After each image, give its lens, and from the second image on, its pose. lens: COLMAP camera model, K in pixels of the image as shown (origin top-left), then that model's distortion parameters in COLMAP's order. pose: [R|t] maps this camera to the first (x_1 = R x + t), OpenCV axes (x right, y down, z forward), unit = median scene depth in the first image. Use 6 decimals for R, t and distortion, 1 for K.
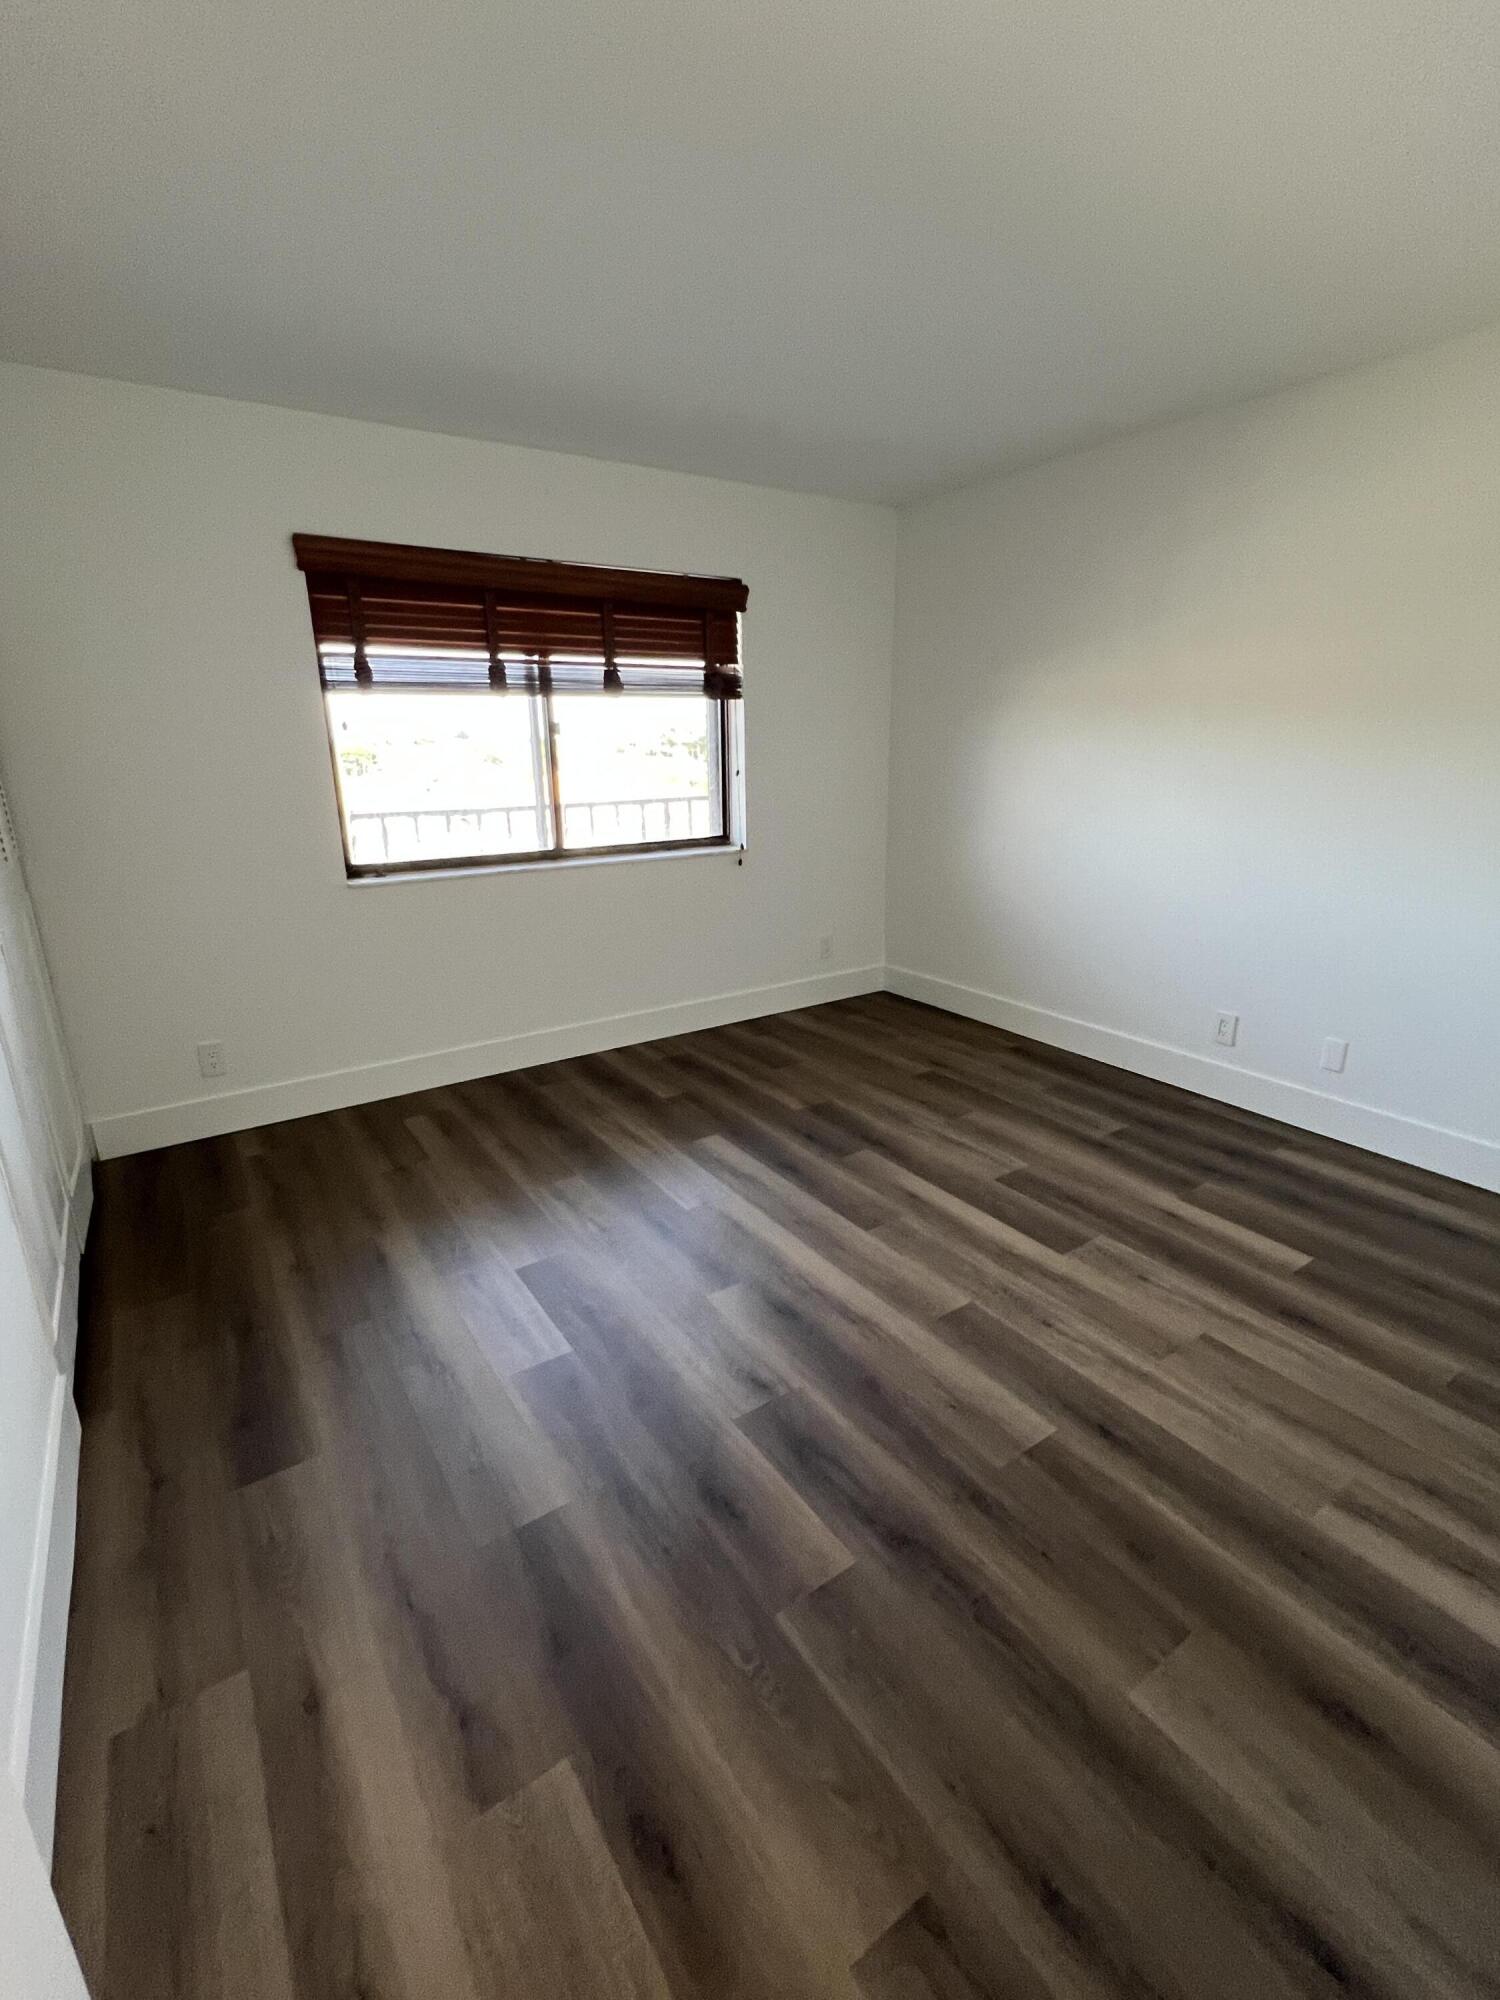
lens RADIAL K [[891.0, 0, 749.9], [0, 891.0, 1000.3], [0, 0, 1]] dist [-0.002033, 0.001725]
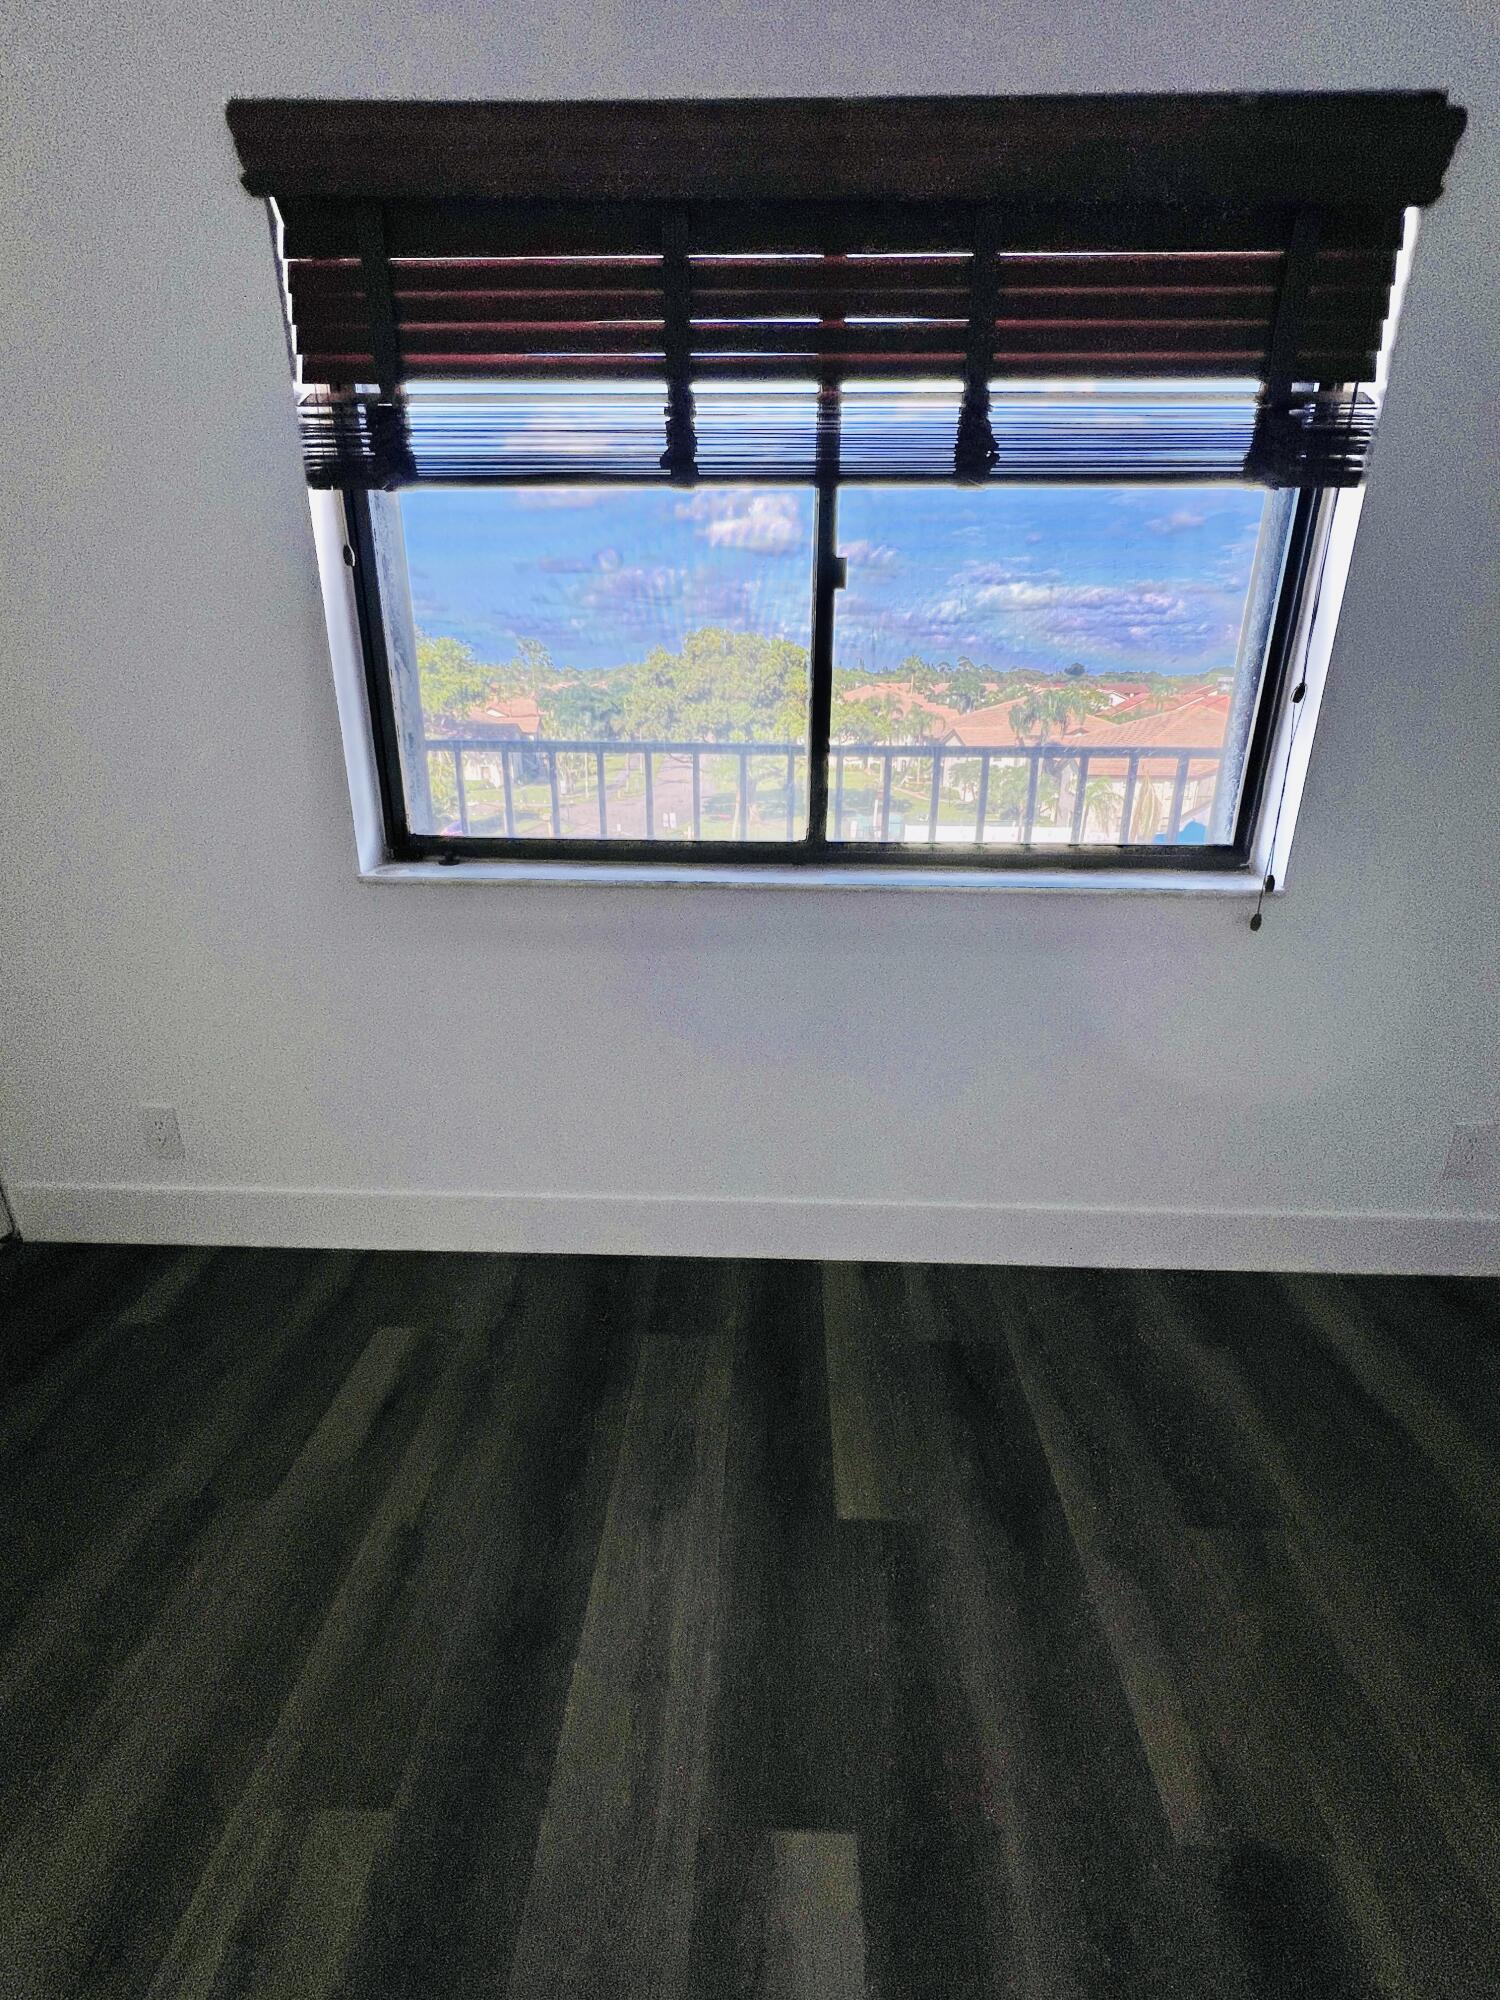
lens RADIAL K [[891.0, 0, 756.7], [0, 891.0, 992.7], [0, 0, 1]] dist [-0.002033, 0.001725]
pose [[0.814278, 0.216747, -0.538491, 0.031691], [-0.180365, 0.976228, 0.120201, -0.143132], [0.551743, -0.000752, 0.834014, 0.589320]]
